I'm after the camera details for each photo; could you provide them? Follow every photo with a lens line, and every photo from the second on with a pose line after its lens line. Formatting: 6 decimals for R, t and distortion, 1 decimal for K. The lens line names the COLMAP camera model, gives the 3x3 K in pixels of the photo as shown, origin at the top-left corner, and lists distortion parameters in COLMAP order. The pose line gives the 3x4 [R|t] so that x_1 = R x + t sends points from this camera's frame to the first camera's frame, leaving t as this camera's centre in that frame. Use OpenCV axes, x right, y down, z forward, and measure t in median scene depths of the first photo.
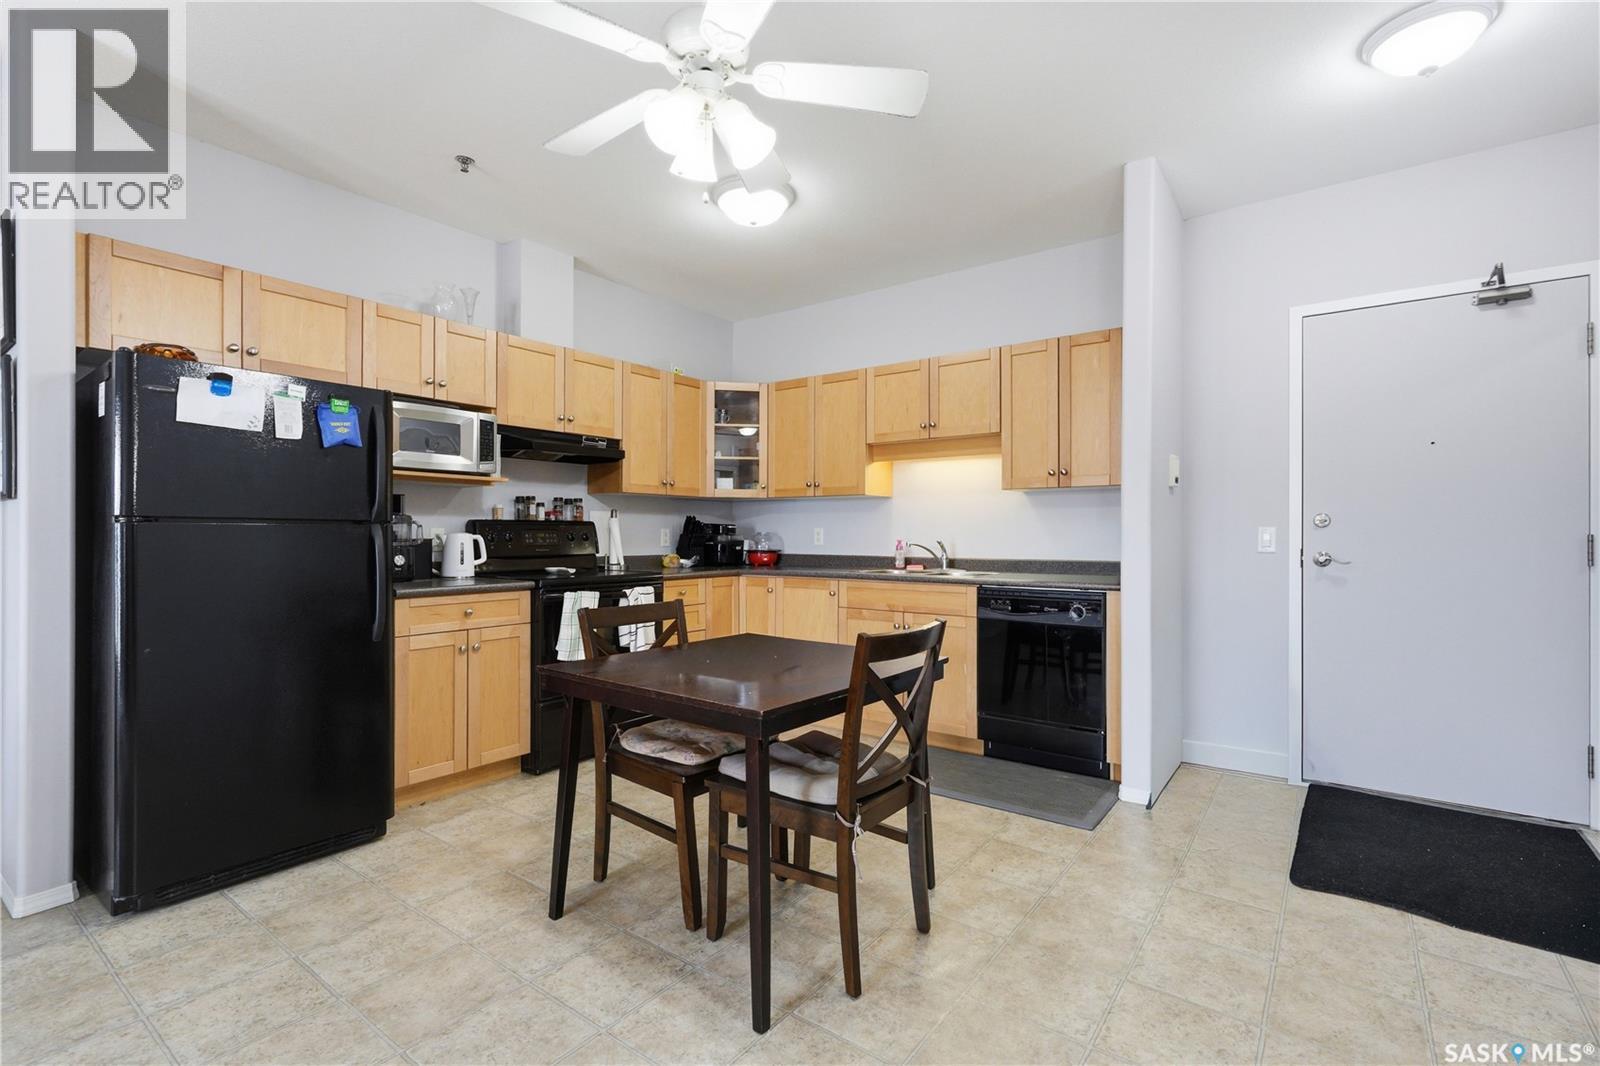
lens RADIAL K [[727.1, 0, 802.9], [0, 727.1, 537.9], [0, 0, 1]] dist [-0.002026, 0.000550]
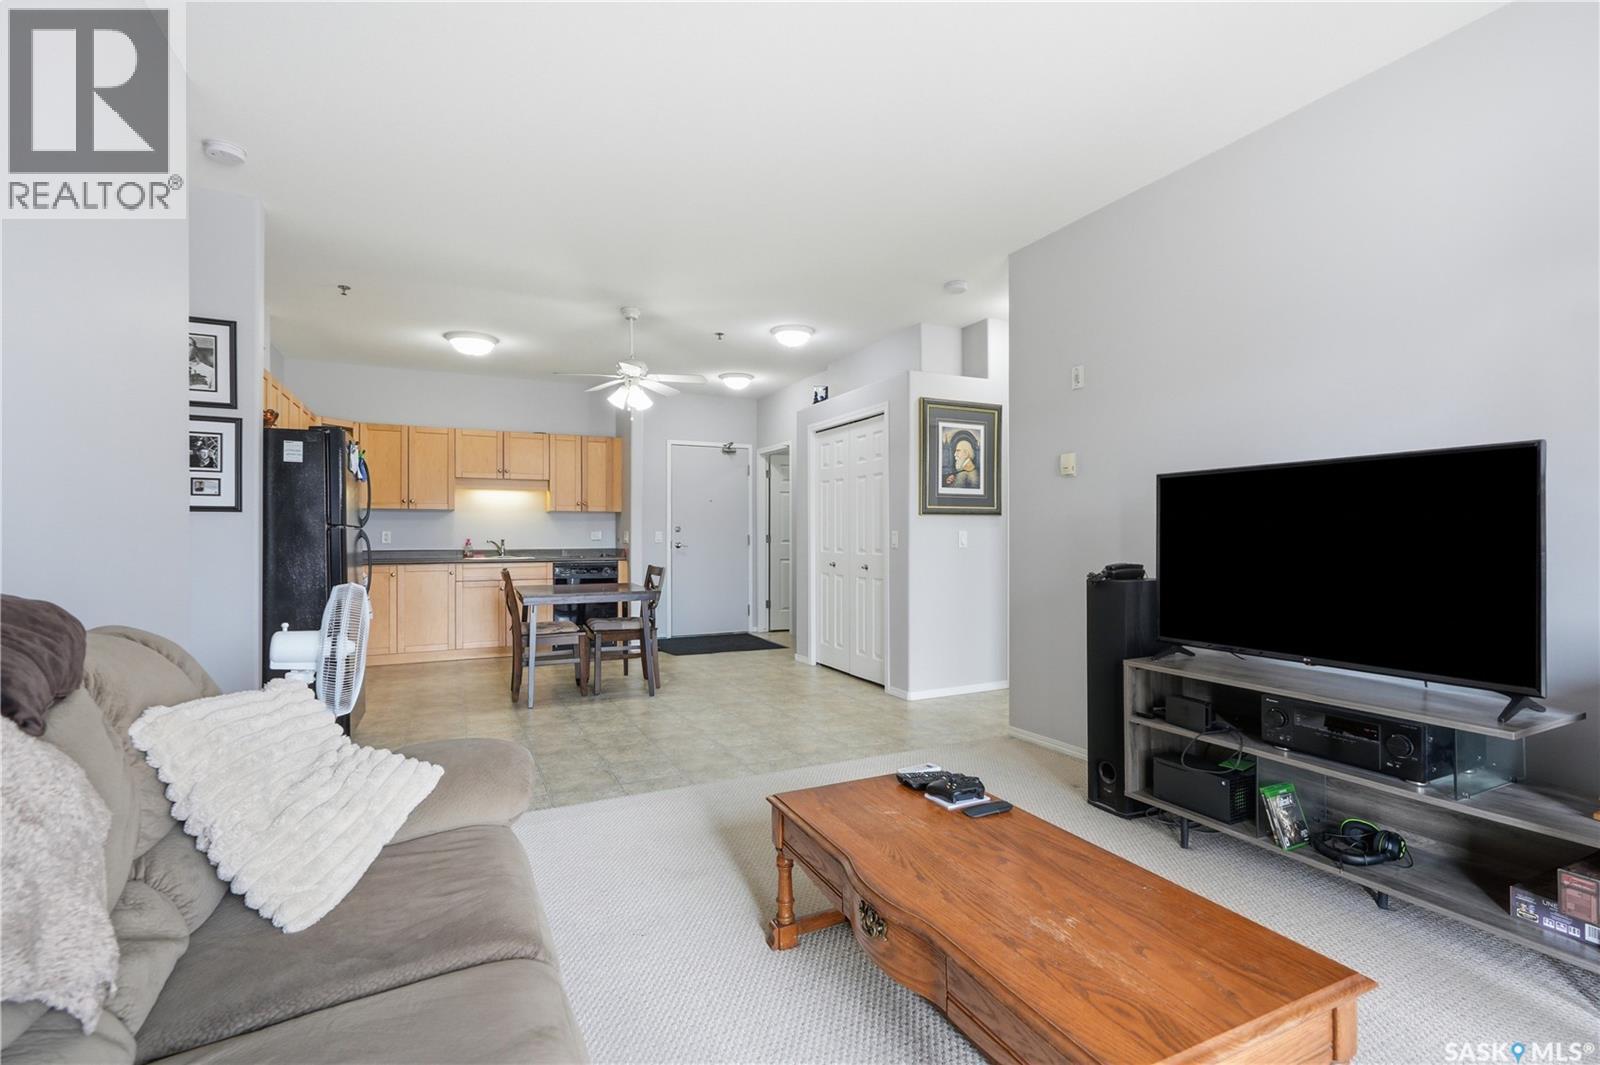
lens RADIAL K [[727.1, 0, 801.9], [0, 727.1, 534.8], [0, 0, 1]] dist [-0.002026, 0.000550]
pose [[0.464800, 0.000398, 0.885416, -1.017647], [0.006803, 0.999969, -0.004021, 0.006276], [-0.885389, 0.007893, 0.464783, -0.410224]]
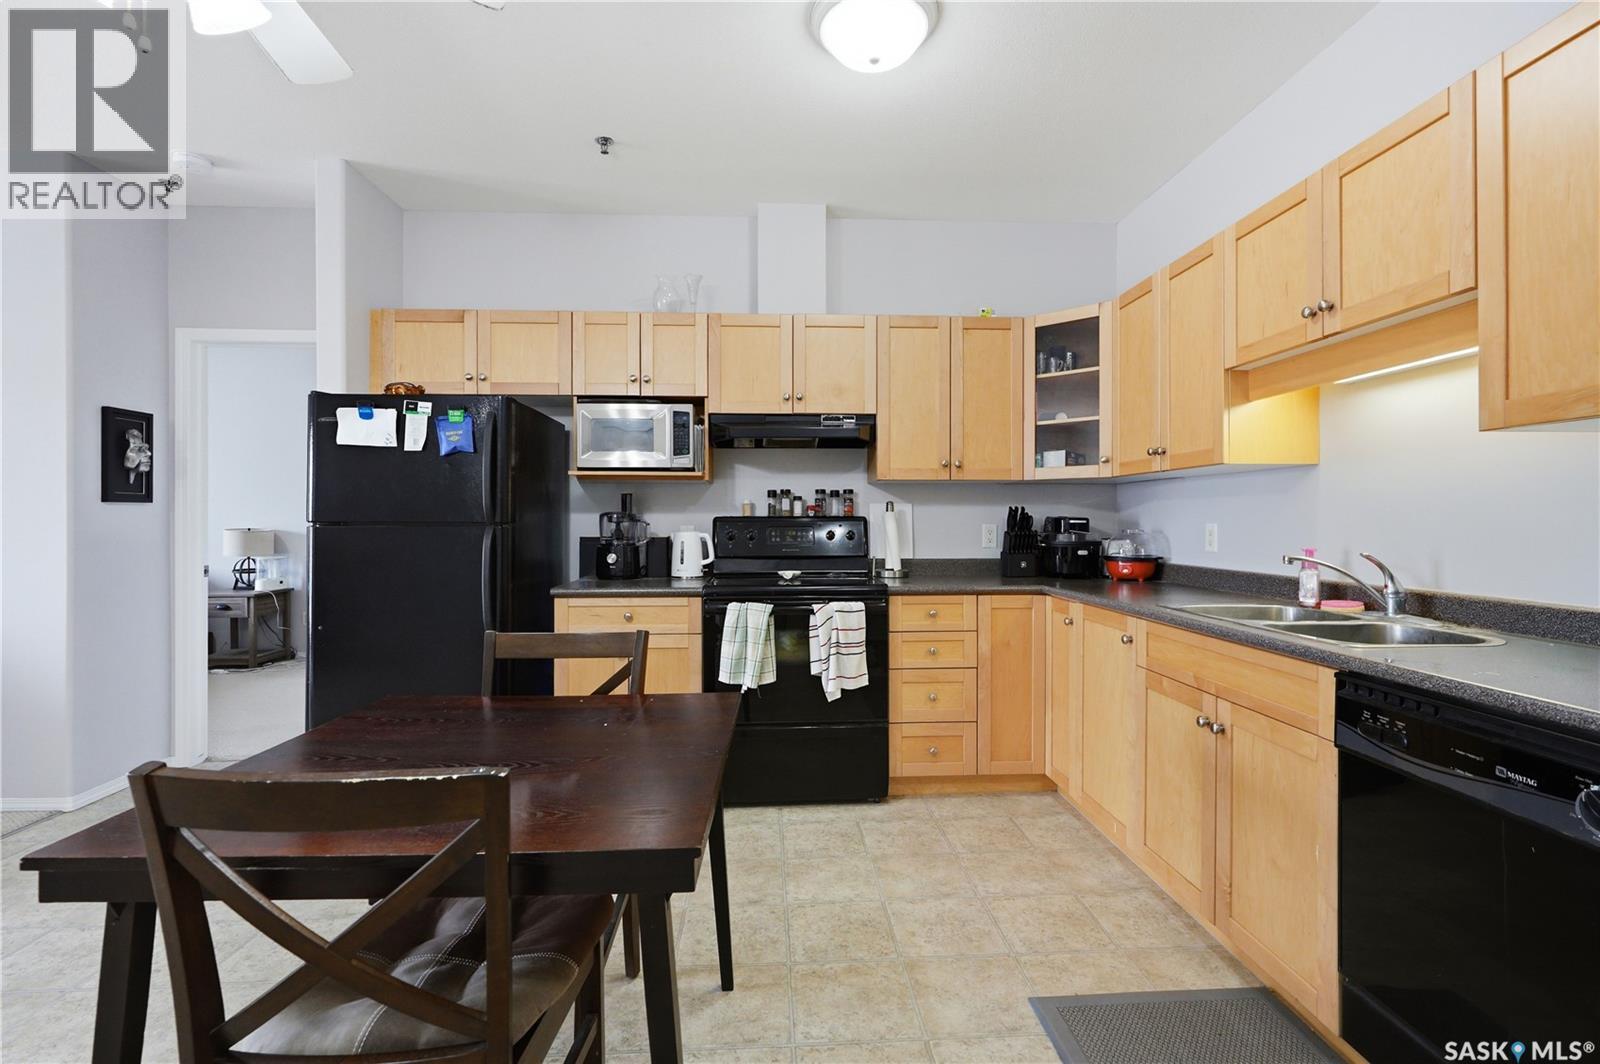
lens RADIAL K [[727.1, 0, 803.4], [0, 727.1, 522.7], [0, 0, 1]] dist [-0.002026, 0.000550]
pose [[0.641796, -0.001293, -0.766874, 0.323236], [-0.002138, 0.999992, -0.003475, -0.013495], [0.766872, 0.003870, 0.641788, 0.443620]]
